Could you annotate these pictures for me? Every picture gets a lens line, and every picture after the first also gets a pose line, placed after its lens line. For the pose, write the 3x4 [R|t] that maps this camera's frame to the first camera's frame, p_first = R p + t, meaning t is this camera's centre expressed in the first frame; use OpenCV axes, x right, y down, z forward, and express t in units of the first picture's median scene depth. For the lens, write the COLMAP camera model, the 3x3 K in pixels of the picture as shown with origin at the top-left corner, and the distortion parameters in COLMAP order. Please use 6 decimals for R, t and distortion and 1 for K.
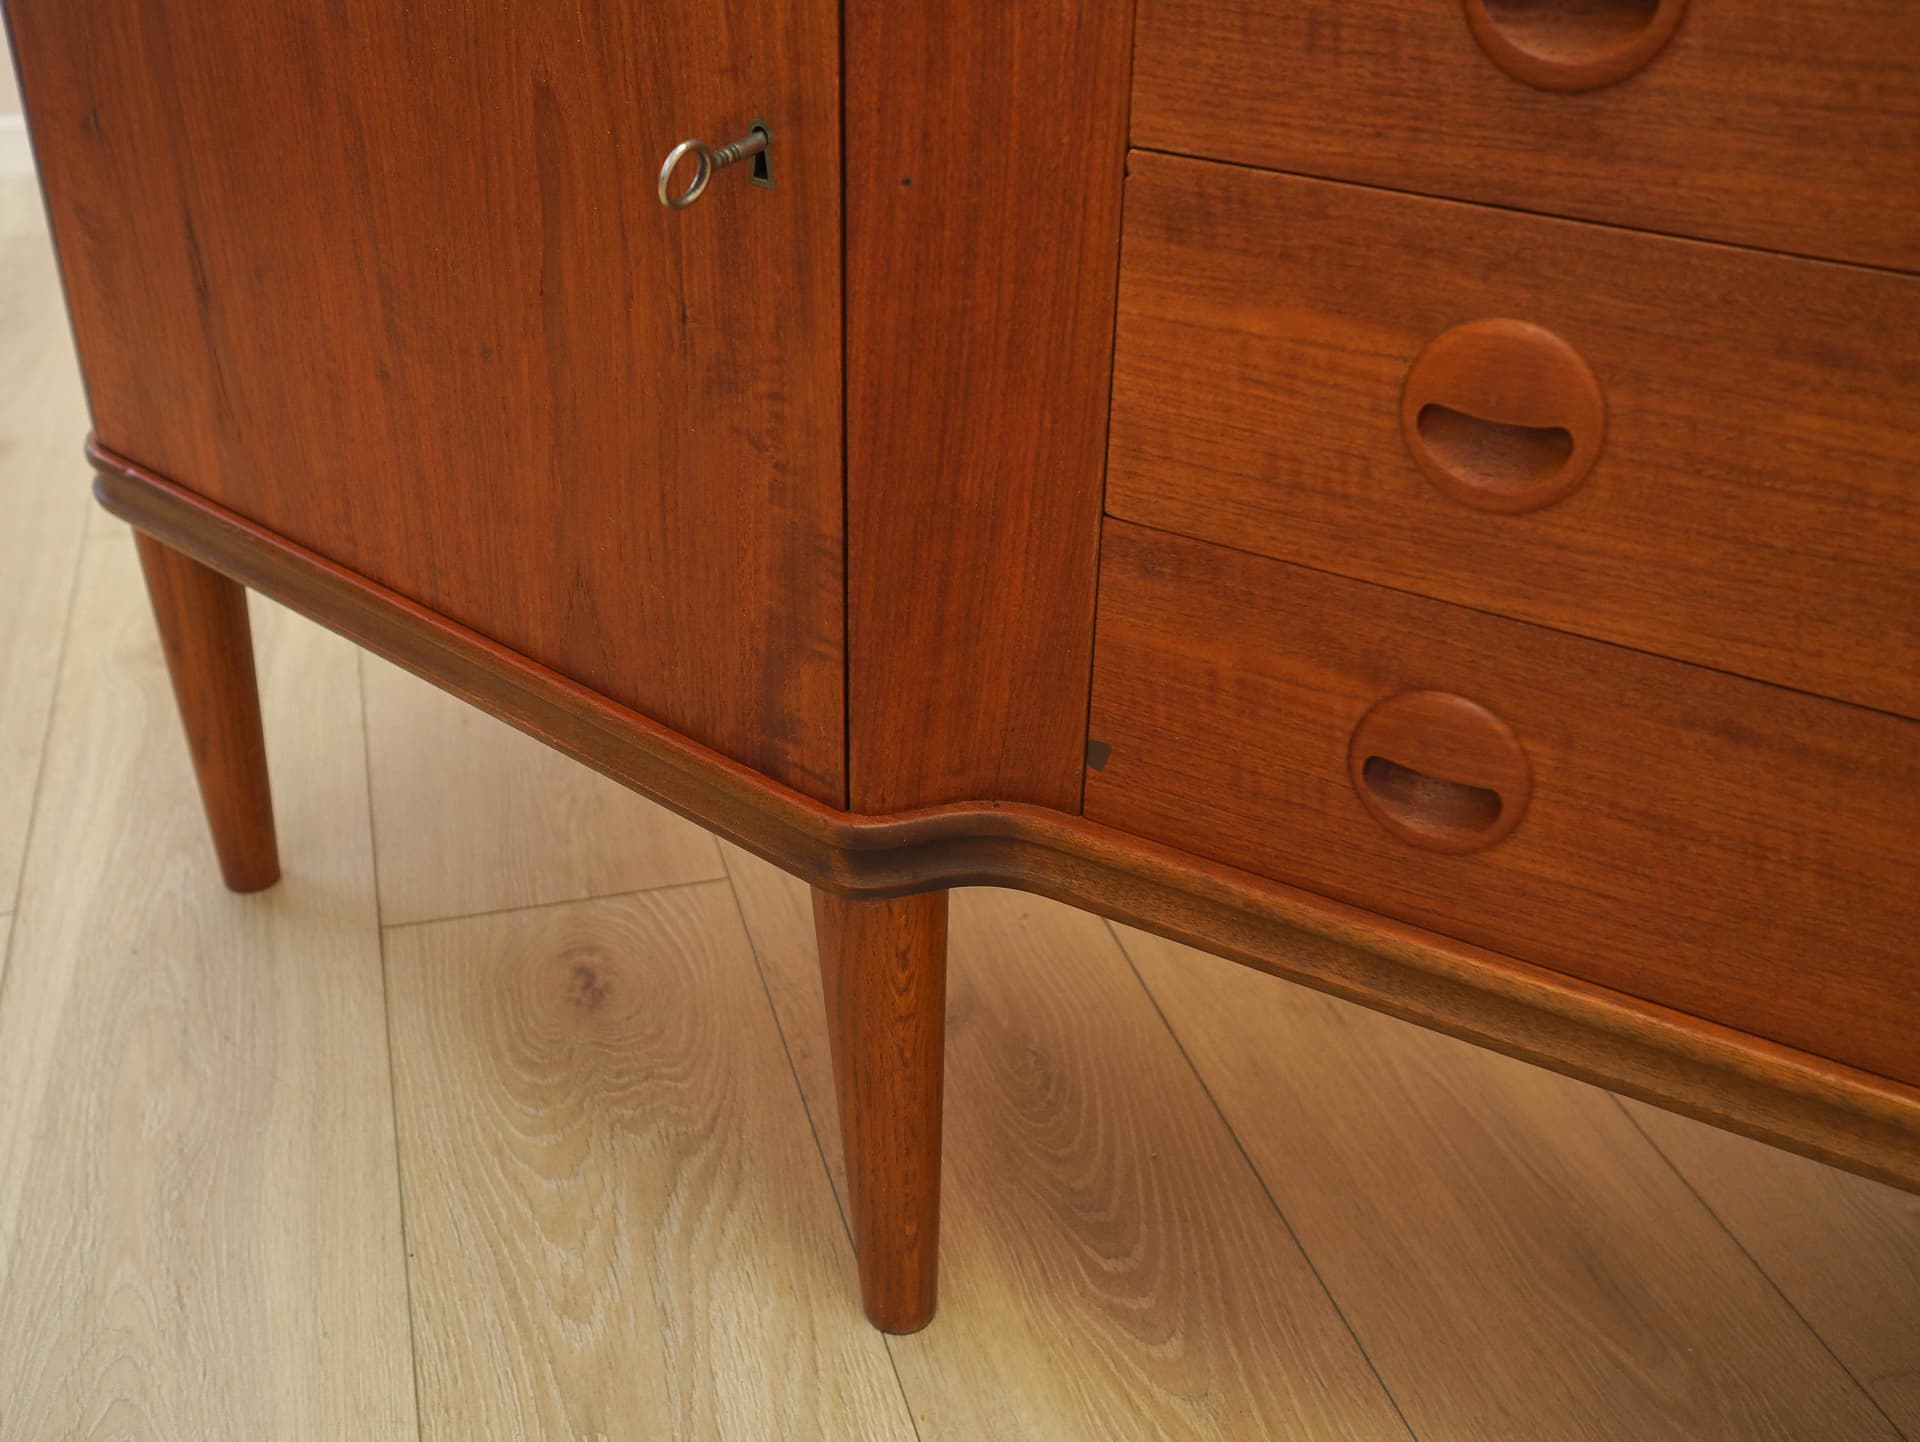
lens RADIAL K [[1954.8, 0, 944.5], [0, 1954.8, 725.5], [0, 0, 1]] dist [-0.025987, 0.000000]
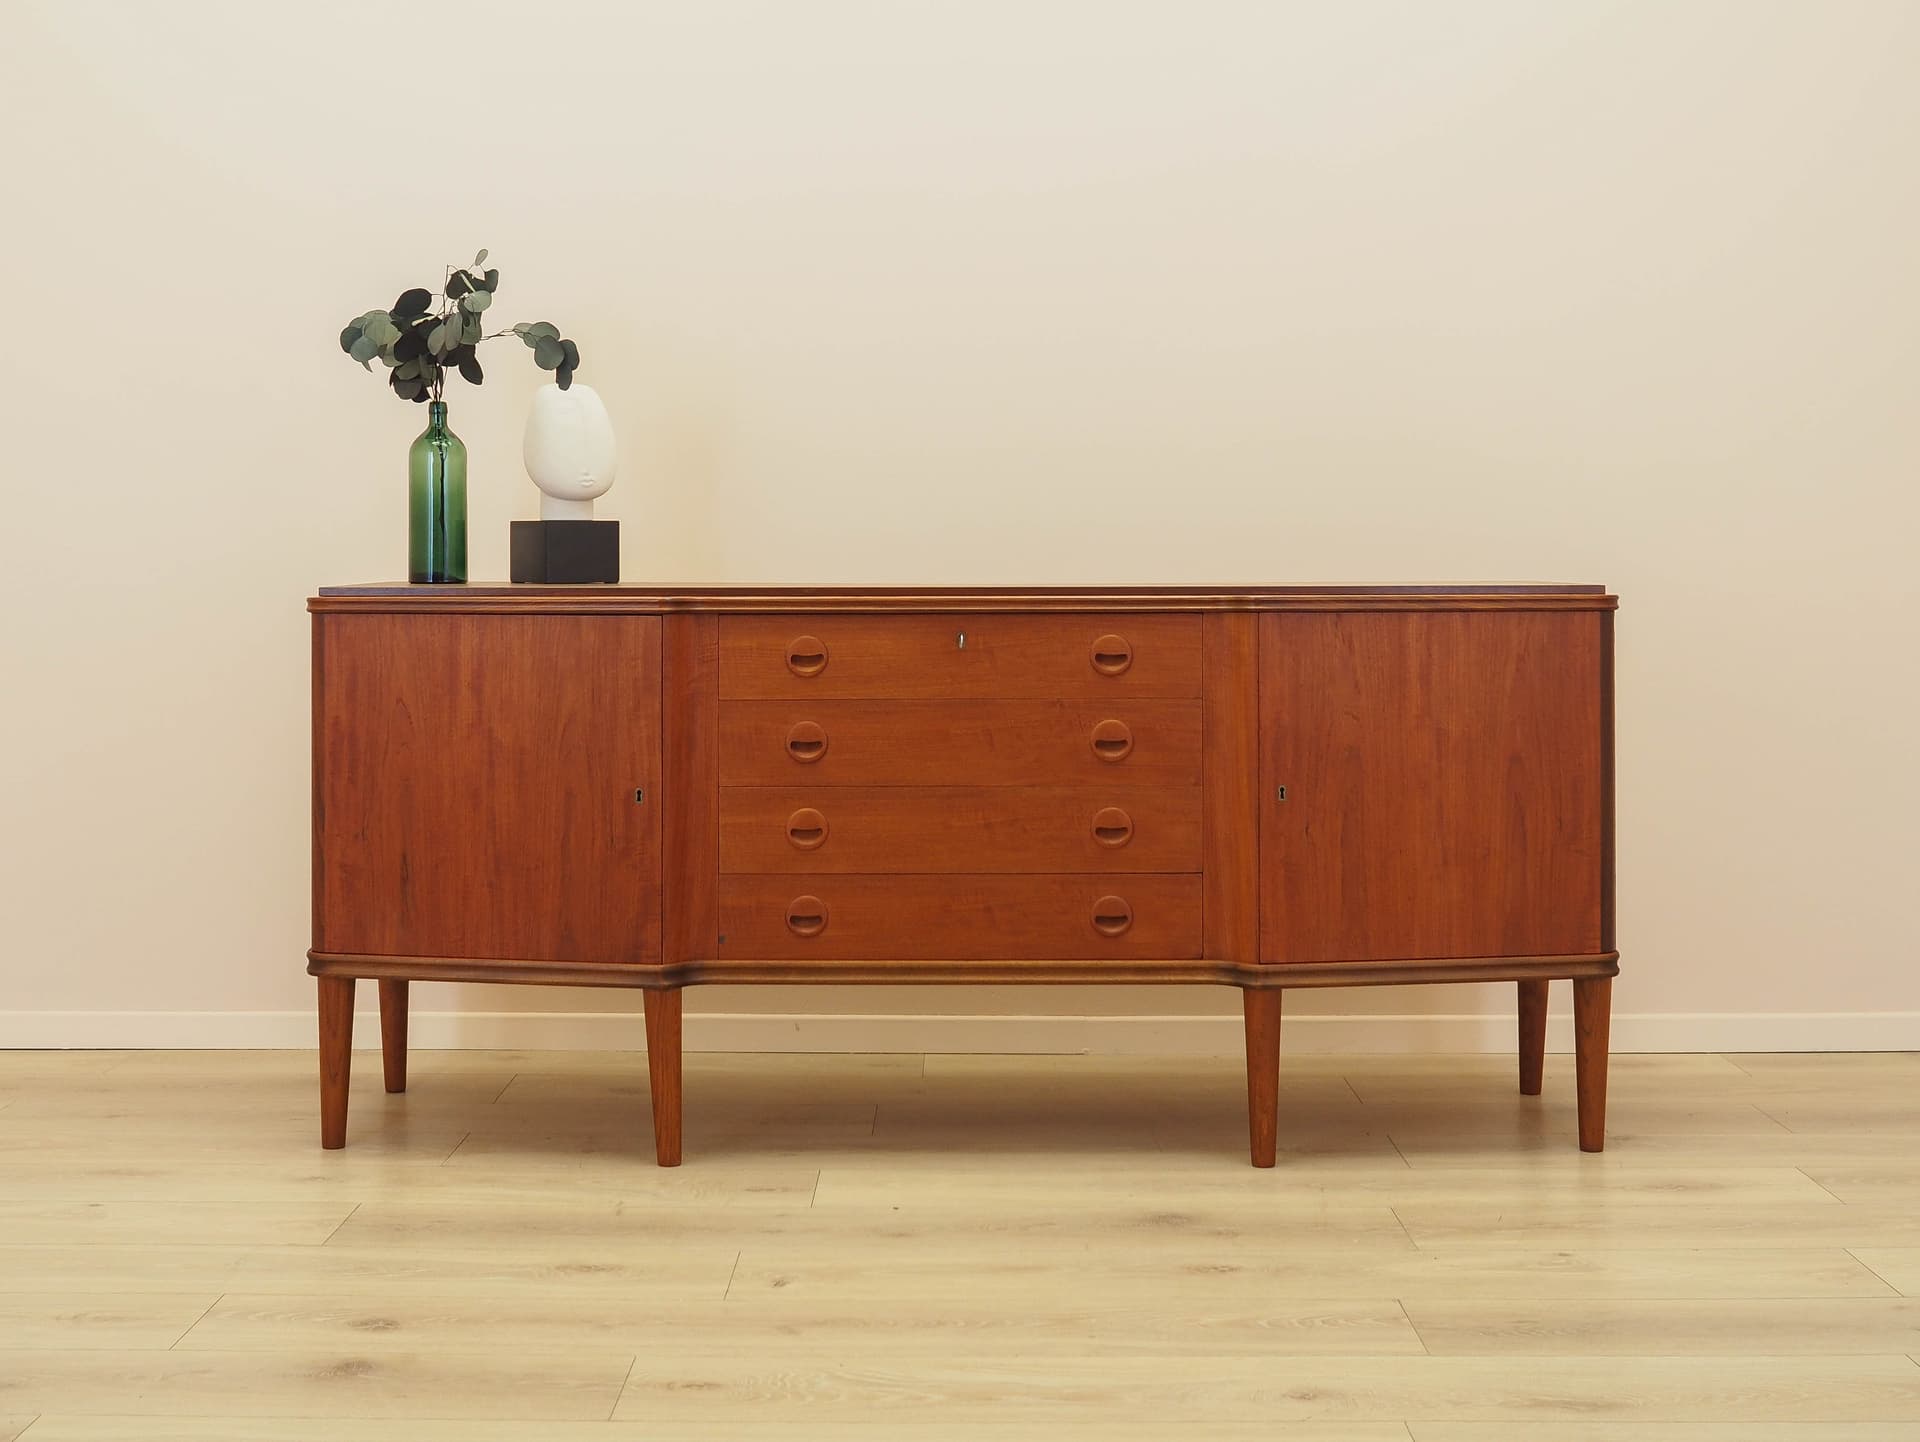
lens RADIAL K [[2198.6, 0, 976.8], [0, 2198.6, 559.1], [0, 0, 1]] dist [-0.042962, 0.000000]
pose [[0.868661, -0.018783, 0.495051, -1.779422], [0.272408, 0.852761, -0.445636, 1.586402], [-0.413790, 0.521963, 0.745877, -3.138871]]
